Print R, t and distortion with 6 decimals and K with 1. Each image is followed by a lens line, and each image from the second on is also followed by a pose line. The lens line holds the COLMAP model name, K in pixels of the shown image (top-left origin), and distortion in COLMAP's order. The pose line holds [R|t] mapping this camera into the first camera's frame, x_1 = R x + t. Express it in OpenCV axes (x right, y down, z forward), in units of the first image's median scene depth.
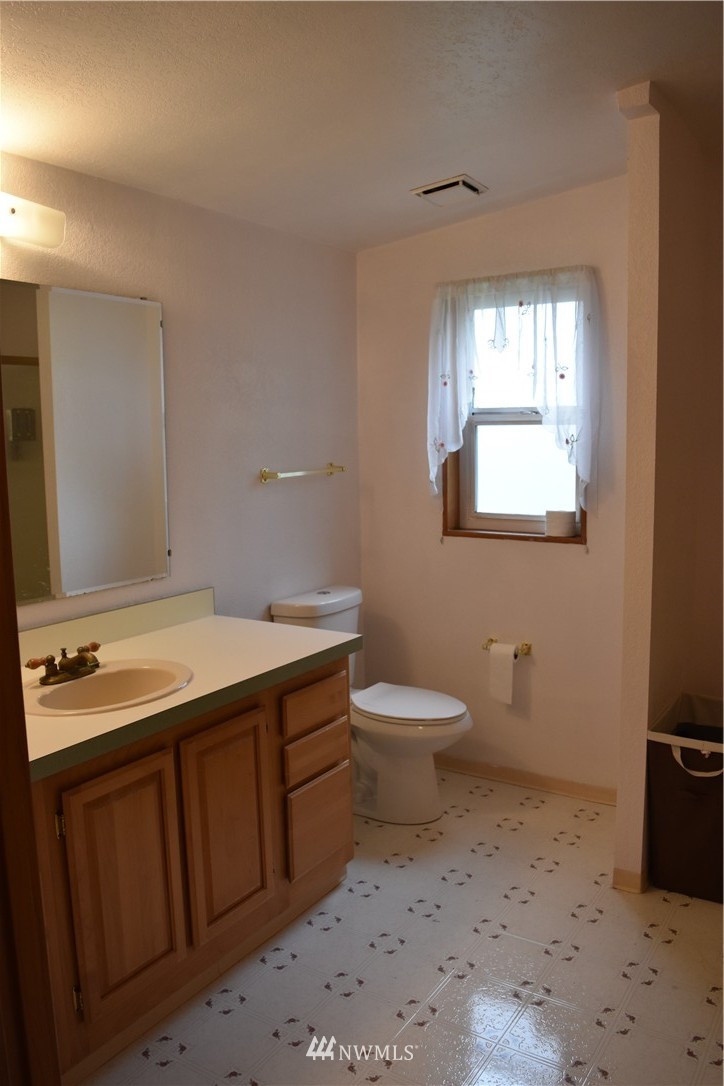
lens RADIAL K [[844.0, 0, 362.0], [0, 844.0, 543.0], [0, 0, 1]] dist [-0.106471, 0.039651]
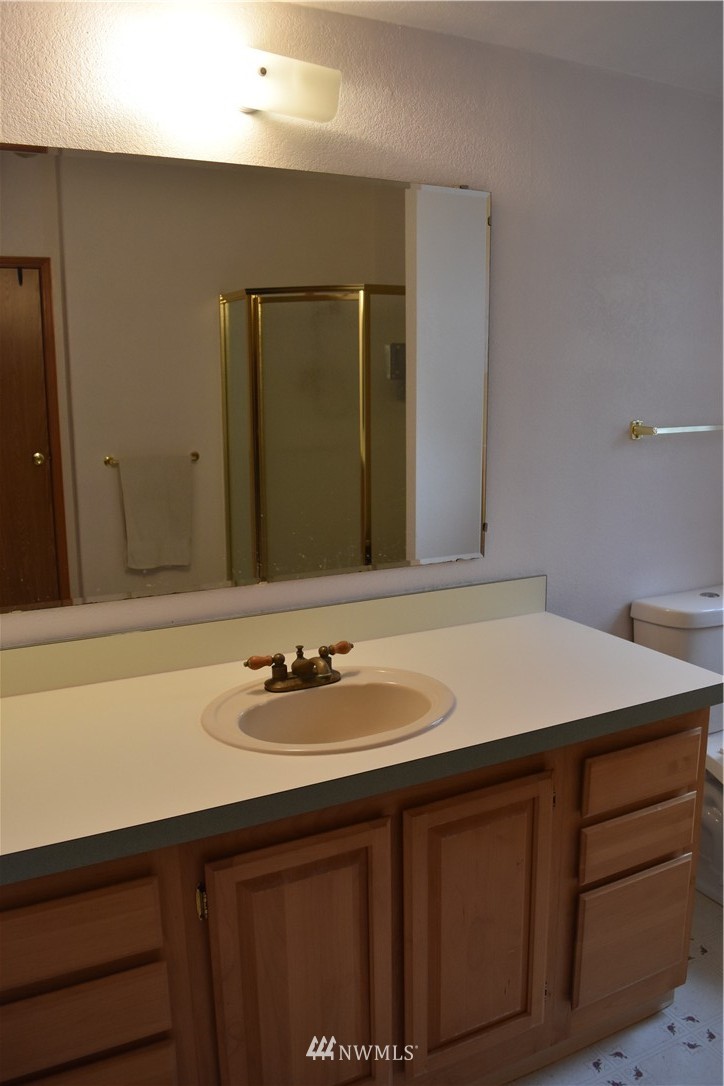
lens RADIAL K [[844.0, 0, 362.0], [0, 844.0, 543.0], [0, 0, 1]] dist [-0.106471, 0.039651]
pose [[0.863256, 0.102087, -0.494336, 0.066099], [-0.069142, 0.994019, 0.084536, -0.037465], [0.500009, -0.038797, 0.865151, 0.339229]]
